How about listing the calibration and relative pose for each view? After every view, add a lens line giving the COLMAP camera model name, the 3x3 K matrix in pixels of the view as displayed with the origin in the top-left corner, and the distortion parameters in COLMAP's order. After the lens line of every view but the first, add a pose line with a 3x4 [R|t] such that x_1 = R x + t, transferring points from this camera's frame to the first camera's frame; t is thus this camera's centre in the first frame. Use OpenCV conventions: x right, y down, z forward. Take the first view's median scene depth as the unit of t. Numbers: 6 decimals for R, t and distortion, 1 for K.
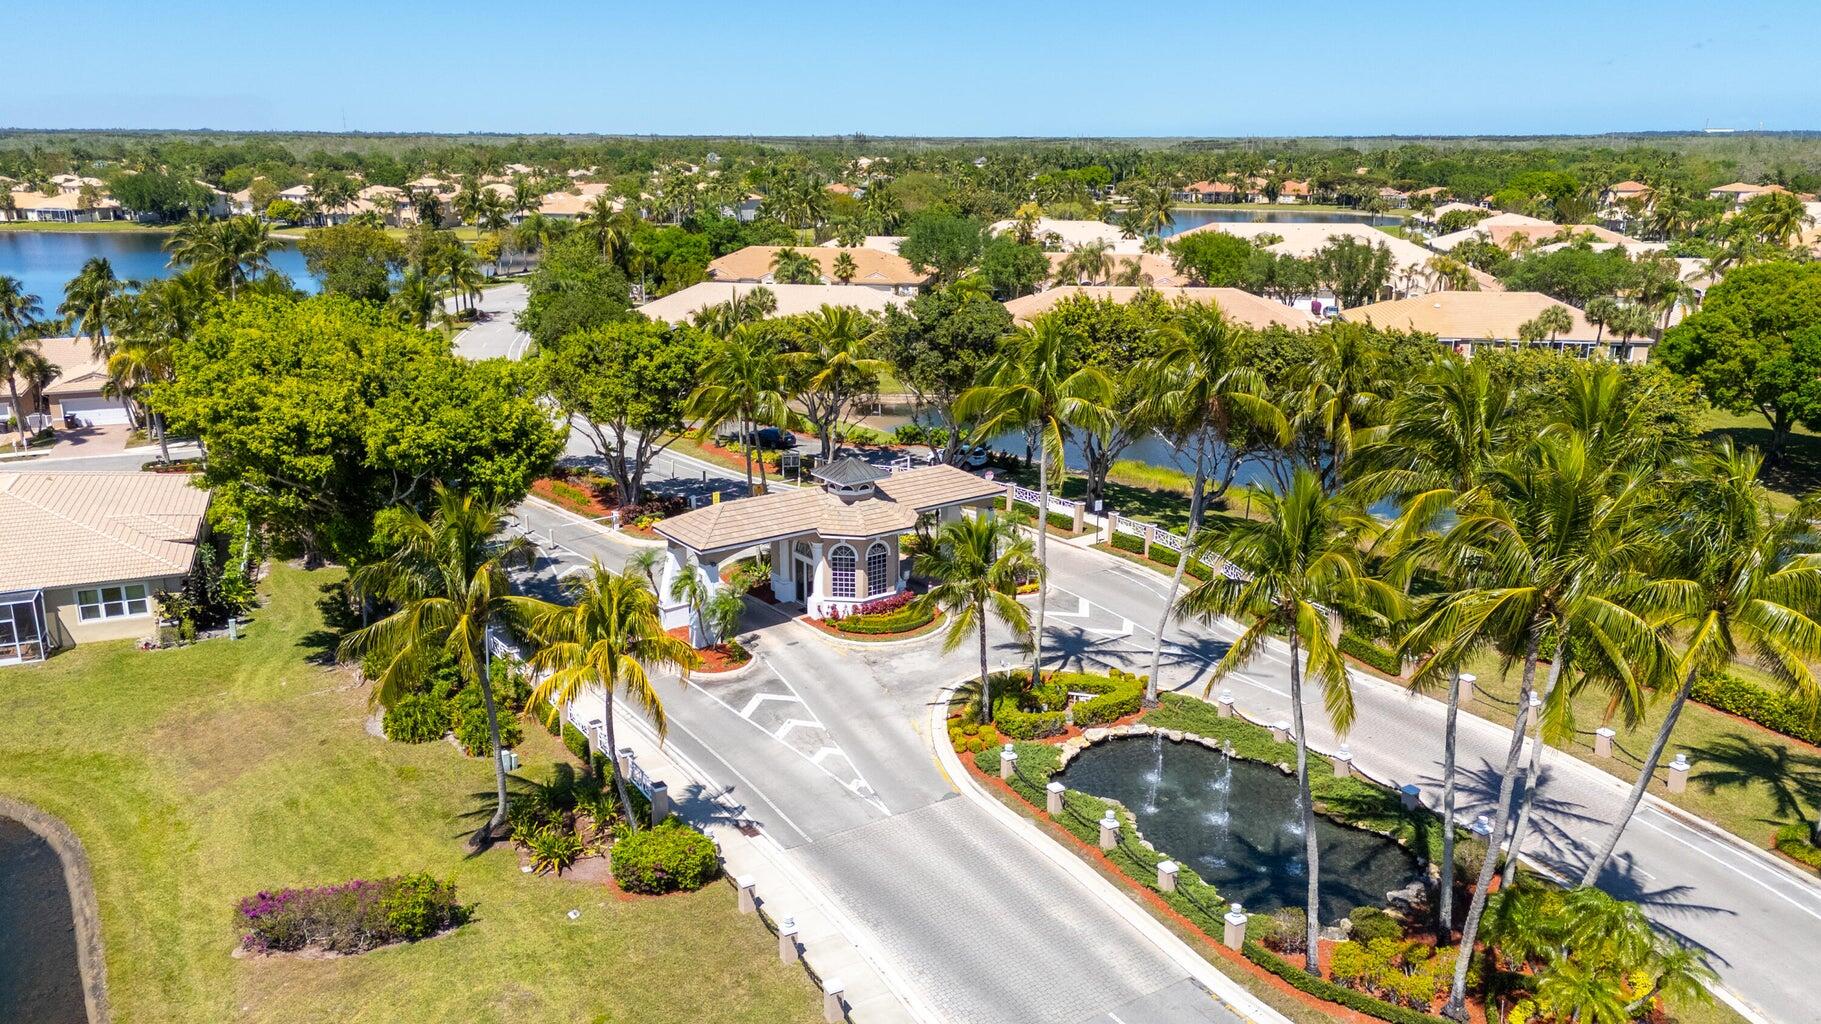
lens RADIAL K [[1330.0, 0, 901.6], [0, 1330.0, 514.6], [0, 0, 1]] dist [0.120340, -0.165640]
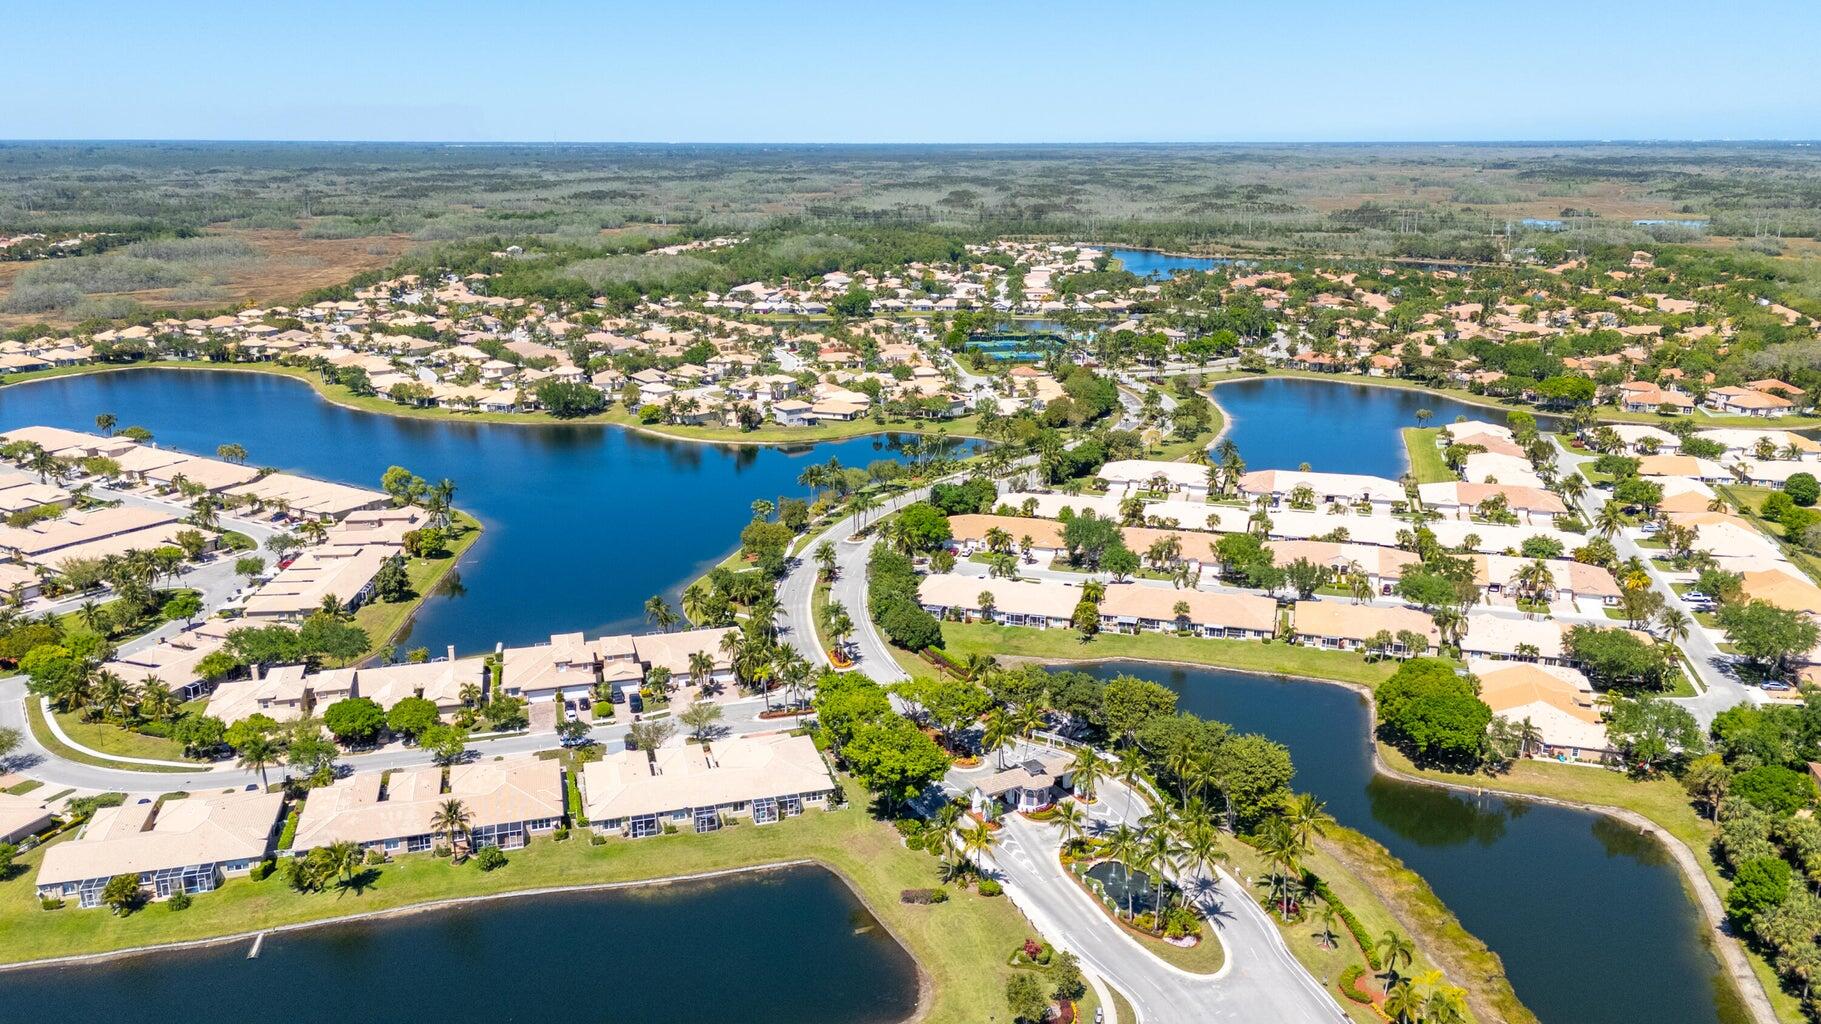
lens RADIAL K [[1330.0, 0, 901.6], [0, 1330.0, 514.6], [0, 0, 1]] dist [0.120340, -0.165640]
pose [[0.991872, 0.029674, -0.123730, 0.026819], [-0.029741, 0.999557, 0.001307, -0.624363], [0.123714, 0.002384, 0.992315, -2.200325]]
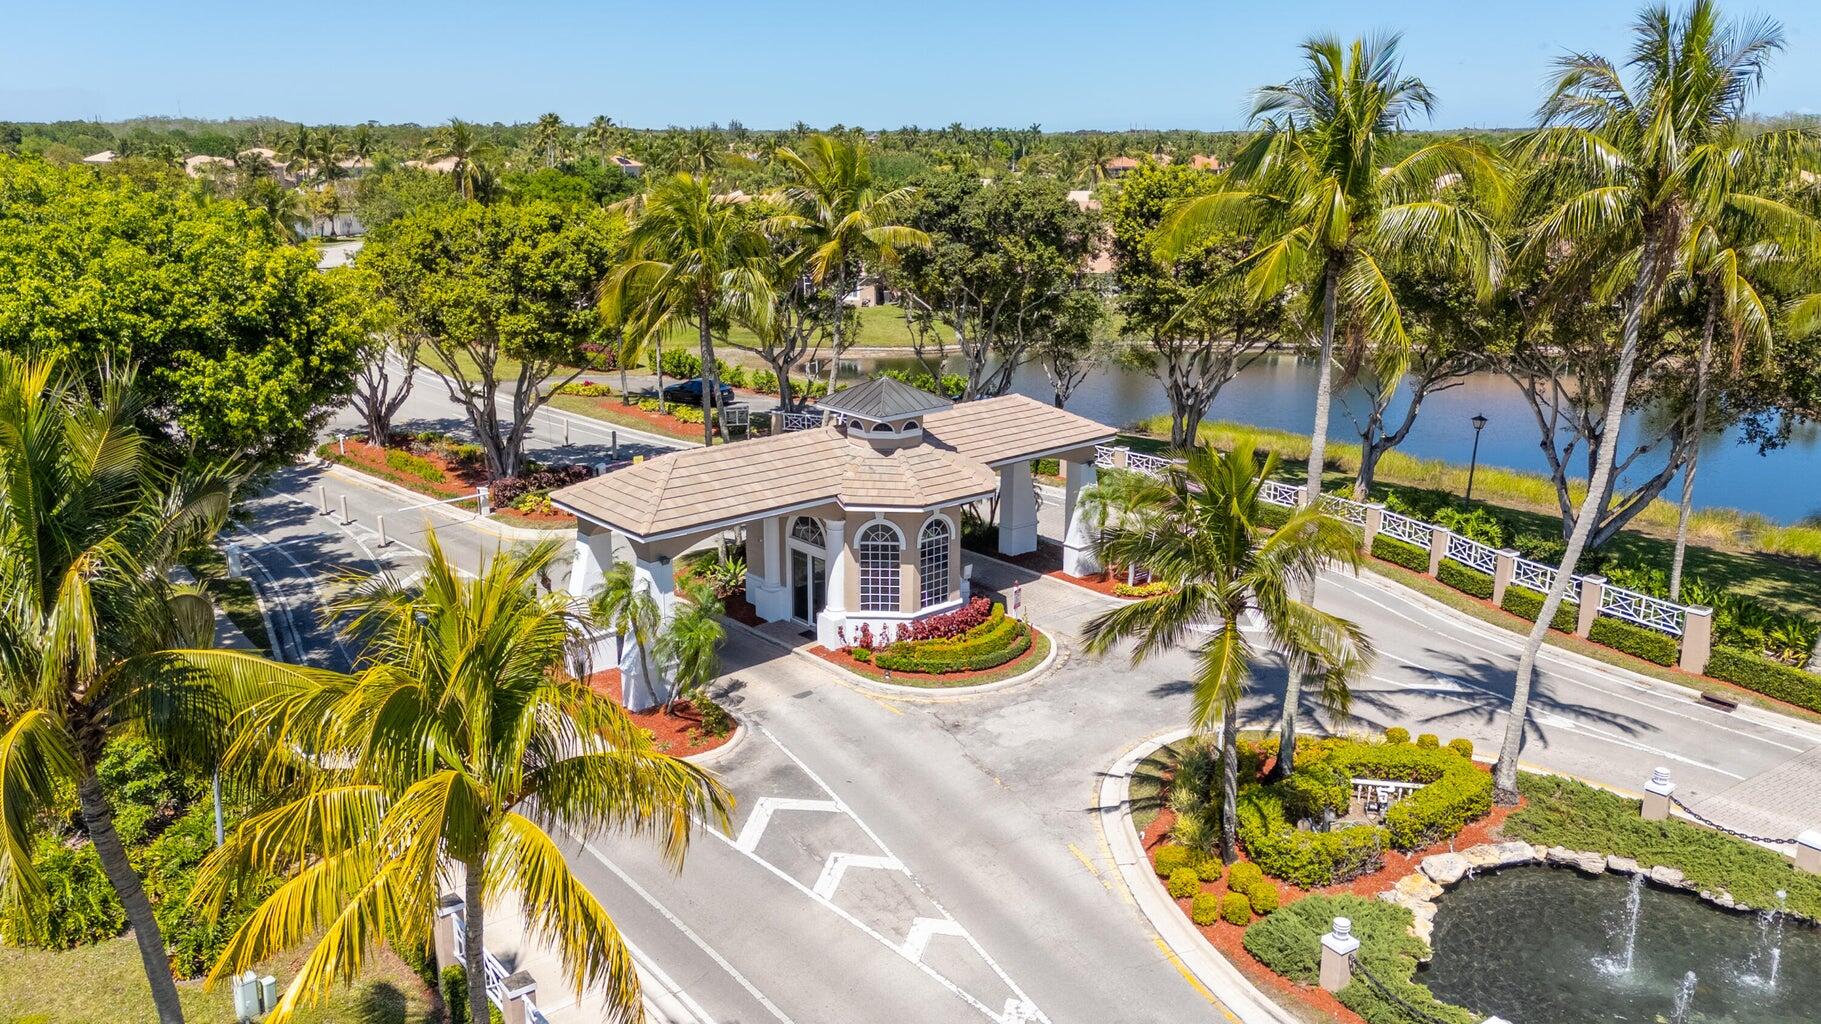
lens RADIAL K [[1375.1, 0, 914.7], [0, 1375.1, 519.0], [0, 0, 1]] dist [0.072307, -0.051720]
pose [[0.995723, -0.023390, 0.089378, -0.082042], [0.022976, 0.999720, 0.005663, 0.017833], [-0.089486, -0.003585, 0.995982, 0.387860]]
